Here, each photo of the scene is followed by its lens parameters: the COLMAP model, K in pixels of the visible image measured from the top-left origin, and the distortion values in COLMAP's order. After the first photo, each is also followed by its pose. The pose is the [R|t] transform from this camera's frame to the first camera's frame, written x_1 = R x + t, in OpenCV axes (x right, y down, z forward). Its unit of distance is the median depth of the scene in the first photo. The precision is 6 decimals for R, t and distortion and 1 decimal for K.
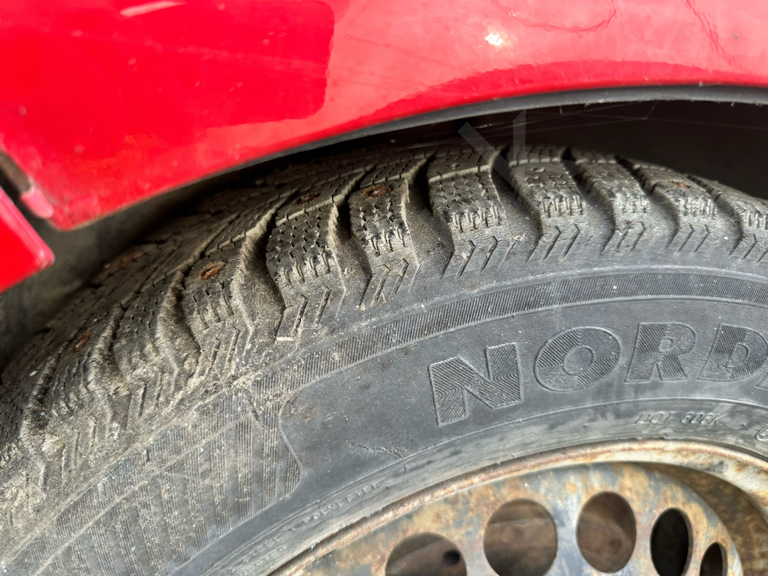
lens RADIAL K [[557.7, 0, 384.0], [0, 557.7, 288.0], [0, 0, 1]] dist [0.029016, -0.094884]
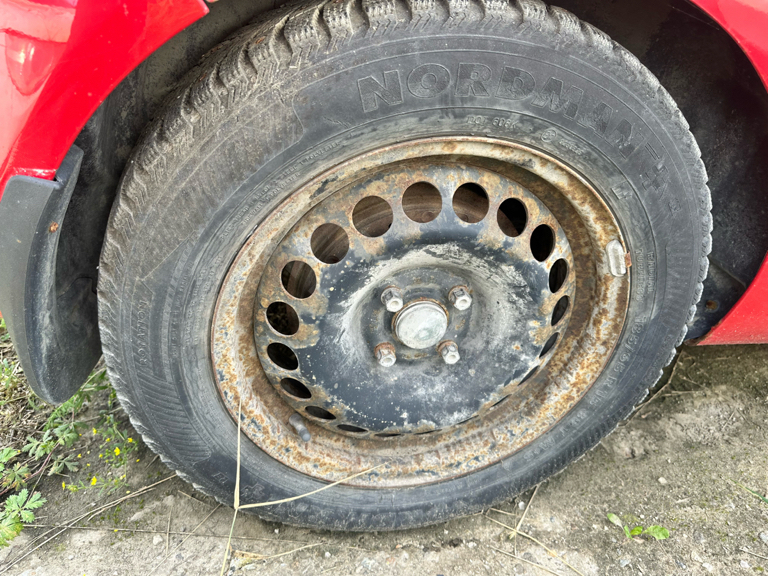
lens RADIAL K [[545.6, 0, 384.0], [0, 545.6, 288.0], [0, 0, 1]] dist [0.157317, -0.369833]
pose [[0.997856, 0.010357, -0.064623, 0.325505], [0.002926, 0.979352, 0.202142, 0.486217], [0.065383, -0.201898, 0.977222, -1.283259]]
